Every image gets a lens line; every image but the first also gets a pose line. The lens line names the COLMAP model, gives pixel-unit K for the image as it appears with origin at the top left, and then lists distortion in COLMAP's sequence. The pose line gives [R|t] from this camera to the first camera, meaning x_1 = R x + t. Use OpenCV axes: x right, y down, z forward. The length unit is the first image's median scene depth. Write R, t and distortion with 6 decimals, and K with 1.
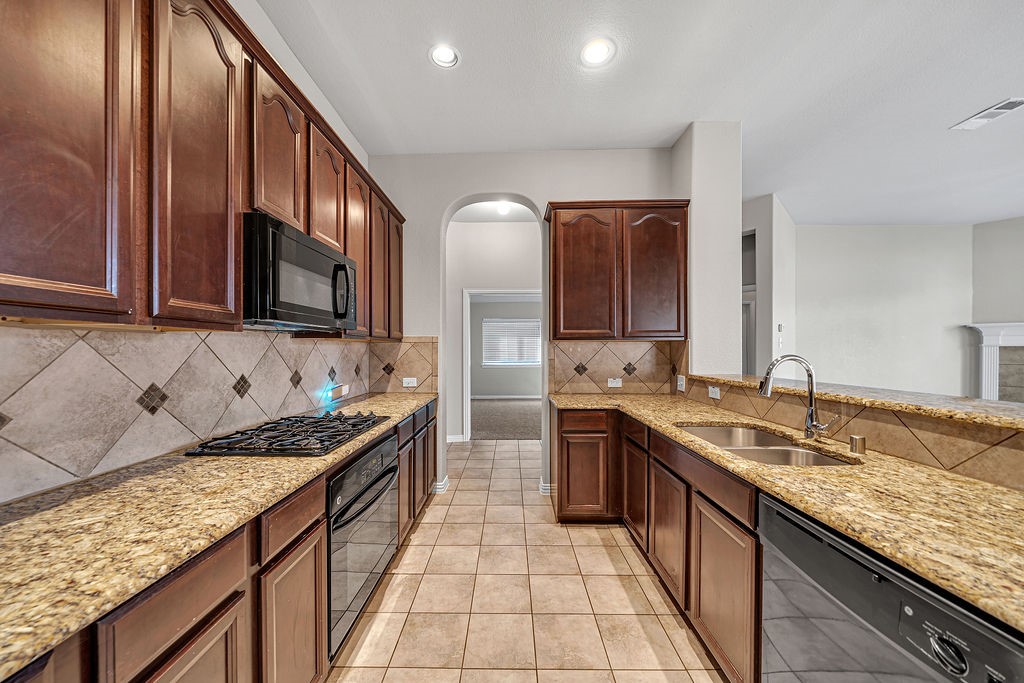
lens RADIAL K [[354.9, 0, 506.6], [0, 354.9, 350.9], [0, 0, 1]] dist [-0.007023, -0.000094]
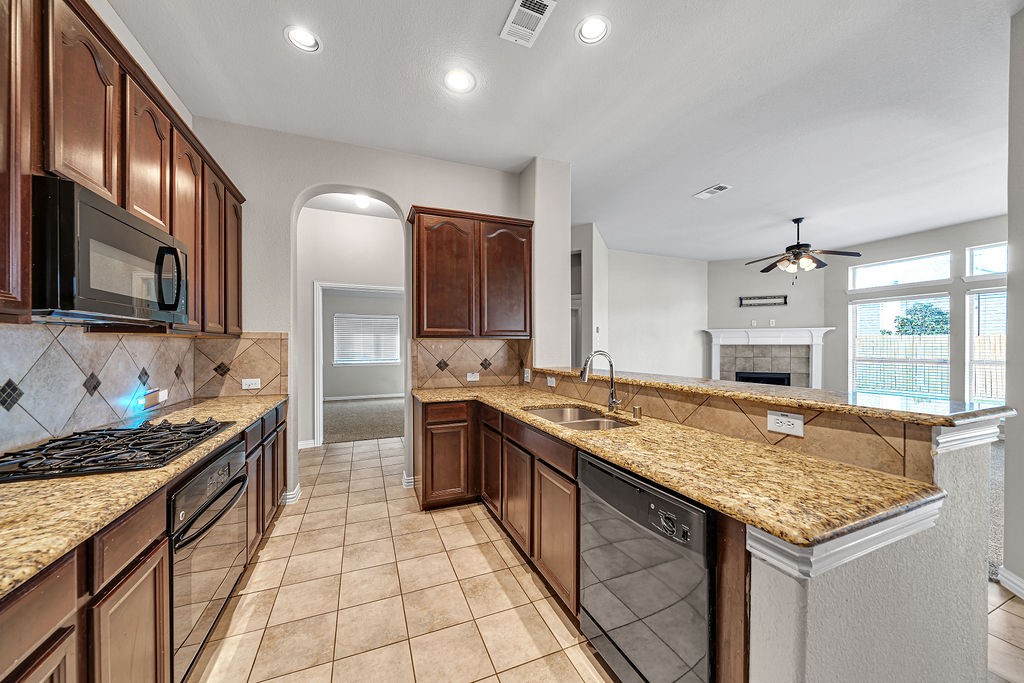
lens RADIAL K [[353.4, 0, 504.9], [0, 353.4, 348.1], [0, 0, 1]] dist [-0.008414, 0.000011]
pose [[0.923526, -0.001506, 0.383533, -0.040874], [0.001700, 0.999999, -0.000166, 0.000672], [-0.383533, 0.000805, 0.923527, -0.088143]]
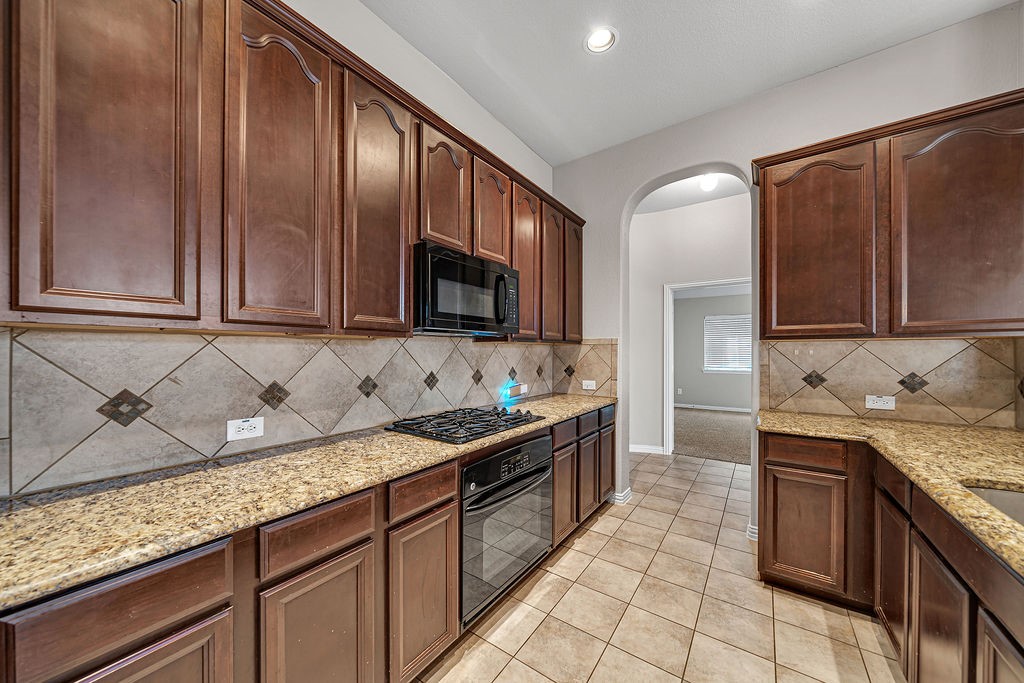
lens RADIAL K [[355.0, 0, 509.6], [0, 355.0, 353.4], [0, 0, 1]] dist [-0.006658, 0.000002]
pose [[0.820709, 0.003389, -0.571336, 0.180229], [-0.003388, 0.999994, 0.001065, -0.000287], [0.571336, 0.001061, 0.820715, 0.099624]]
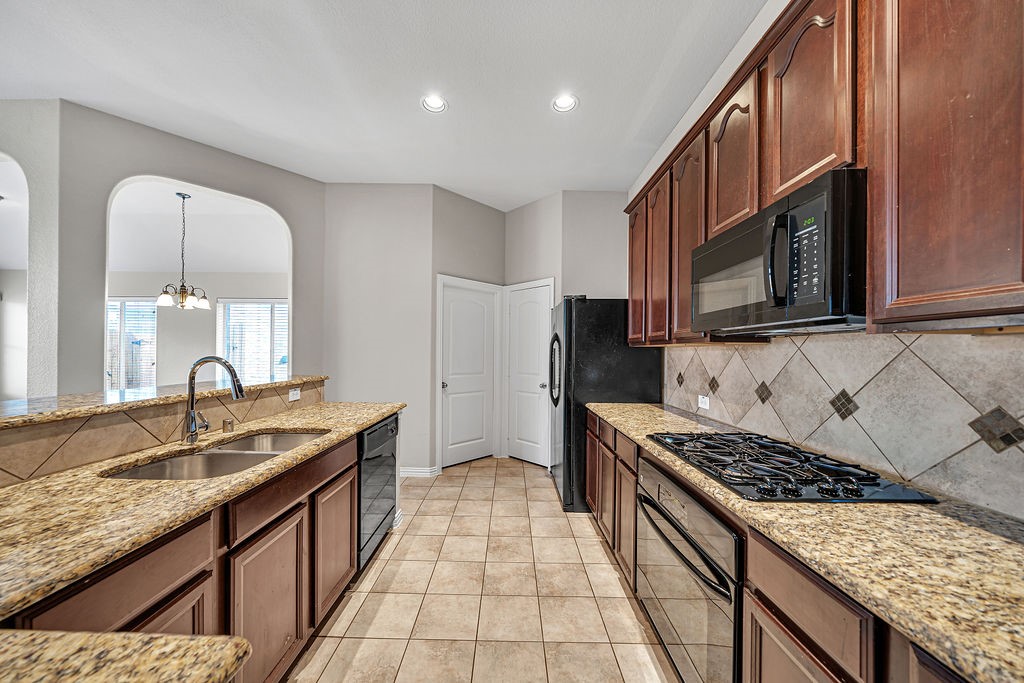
lens RADIAL K [[353.4, 0, 504.9], [0, 353.4, 348.1], [0, 0, 1]] dist [-0.008414, 0.000011]
pose [[-0.999939, -0.010728, 0.002500, 0.000680], [-0.010747, 0.999911, -0.007954, -0.009318], [-0.002414, -0.007980, -0.999965, 1.531715]]
